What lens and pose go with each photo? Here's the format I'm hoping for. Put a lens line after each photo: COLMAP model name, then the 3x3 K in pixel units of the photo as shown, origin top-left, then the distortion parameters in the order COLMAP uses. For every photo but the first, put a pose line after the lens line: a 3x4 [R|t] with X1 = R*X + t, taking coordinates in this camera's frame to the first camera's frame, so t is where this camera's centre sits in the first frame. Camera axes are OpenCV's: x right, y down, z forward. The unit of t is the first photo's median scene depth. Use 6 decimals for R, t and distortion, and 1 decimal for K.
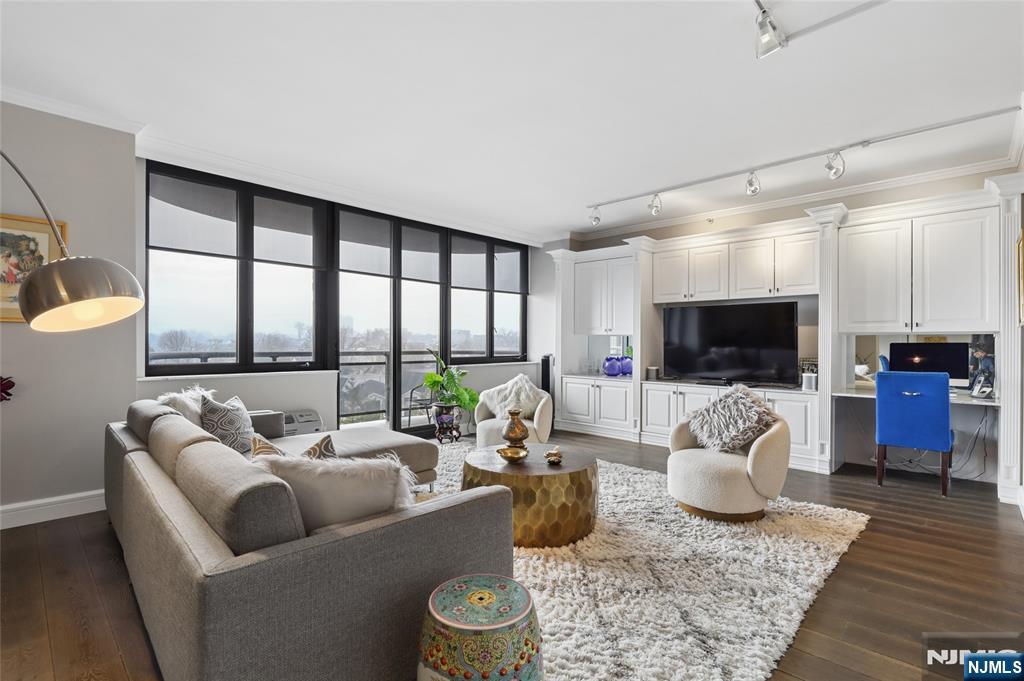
lens RADIAL K [[476.3, 0, 510.8], [0, 476.3, 340.6], [0, 0, 1]] dist [0.002291, -0.000038]
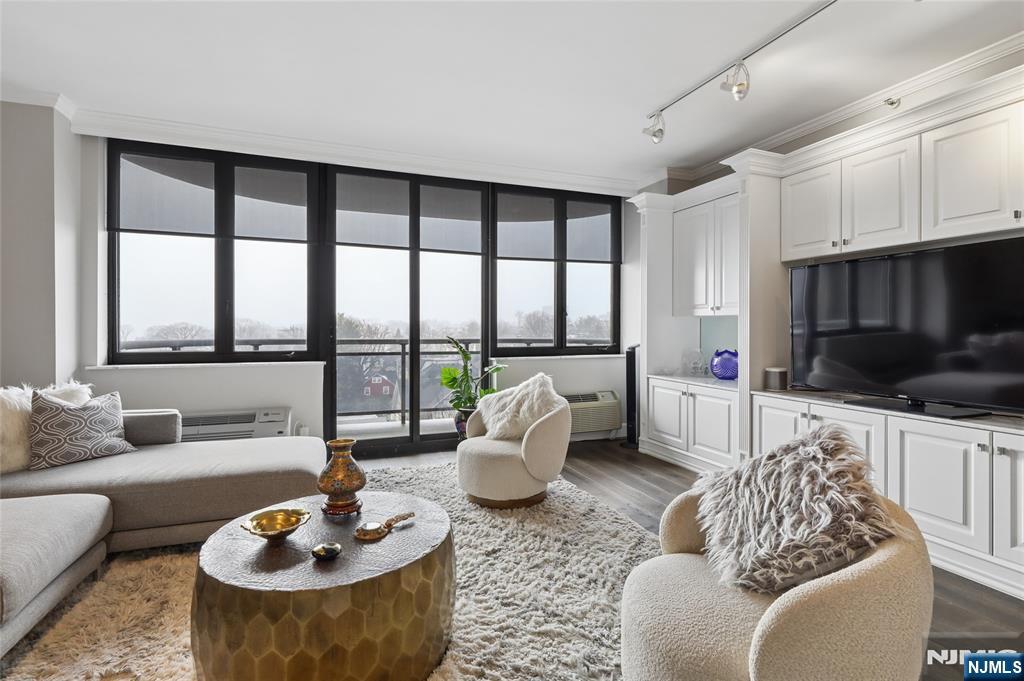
lens RADIAL K [[487.5, 0, 509.8], [0, 487.5, 328.2], [0, 0, 1]] dist [0.000655, -0.000245]
pose [[0.904468, -0.004447, -0.426519, 0.340750], [0.004999, 0.999987, 0.000175, 0.005102], [0.426513, -0.002290, 0.904479, 0.406370]]
